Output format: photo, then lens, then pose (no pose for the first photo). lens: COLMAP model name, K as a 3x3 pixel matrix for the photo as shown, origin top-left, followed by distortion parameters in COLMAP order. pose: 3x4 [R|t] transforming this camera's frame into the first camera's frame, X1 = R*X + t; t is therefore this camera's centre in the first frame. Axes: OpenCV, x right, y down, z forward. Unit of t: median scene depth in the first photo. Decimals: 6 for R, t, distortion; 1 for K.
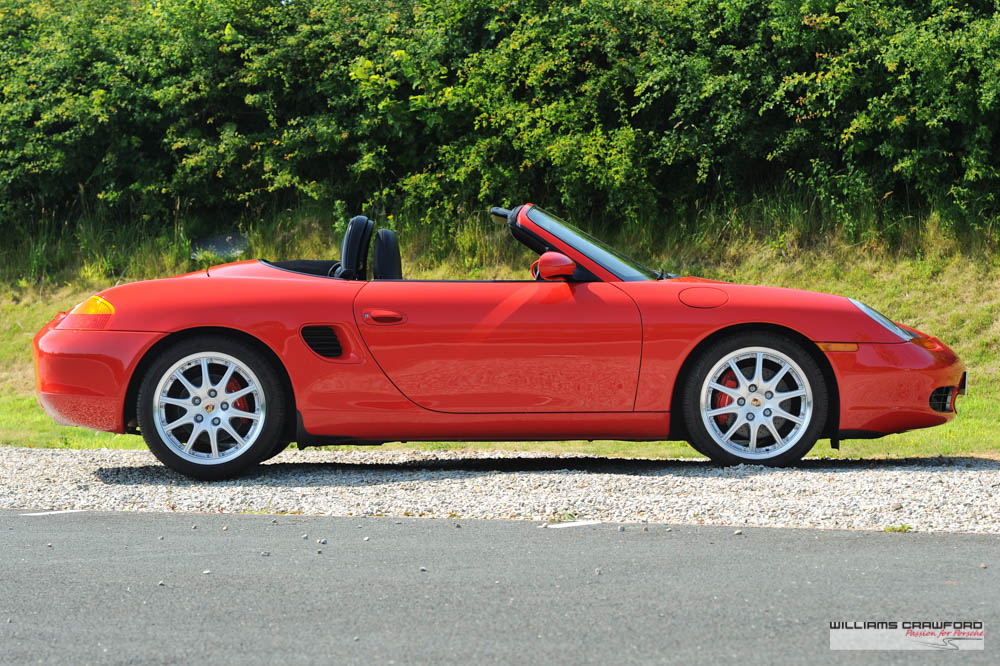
lens RADIAL K [[2968.1, 0, 500.0], [0, 2968.1, 333.0], [0, 0, 1]] dist [-0.004595, 1.635716]
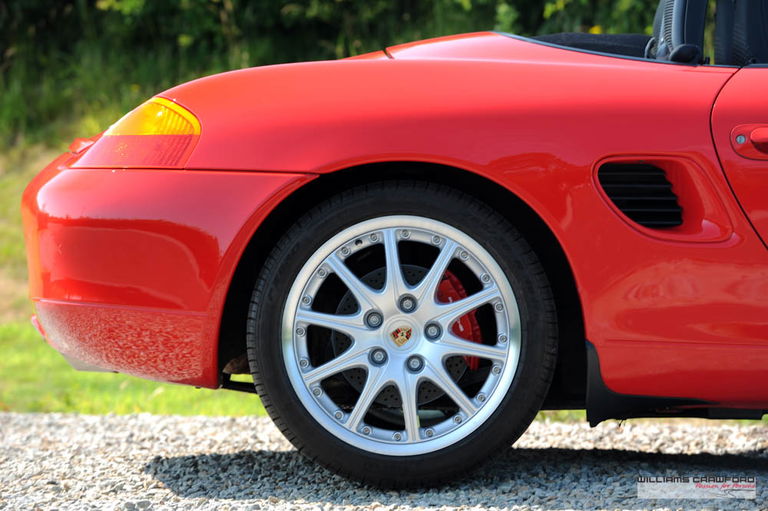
lens RADIAL K [[3576.9, 0, 384.0], [0, 3576.9, 255.5], [0, 0, 1]] dist [0.835357, 2.414164]
pose [[0.998907, 0.006443, -0.046306, -0.074314], [-0.006567, 0.999975, -0.002530, 0.014116], [0.046288, 0.002831, 0.998924, 0.432895]]
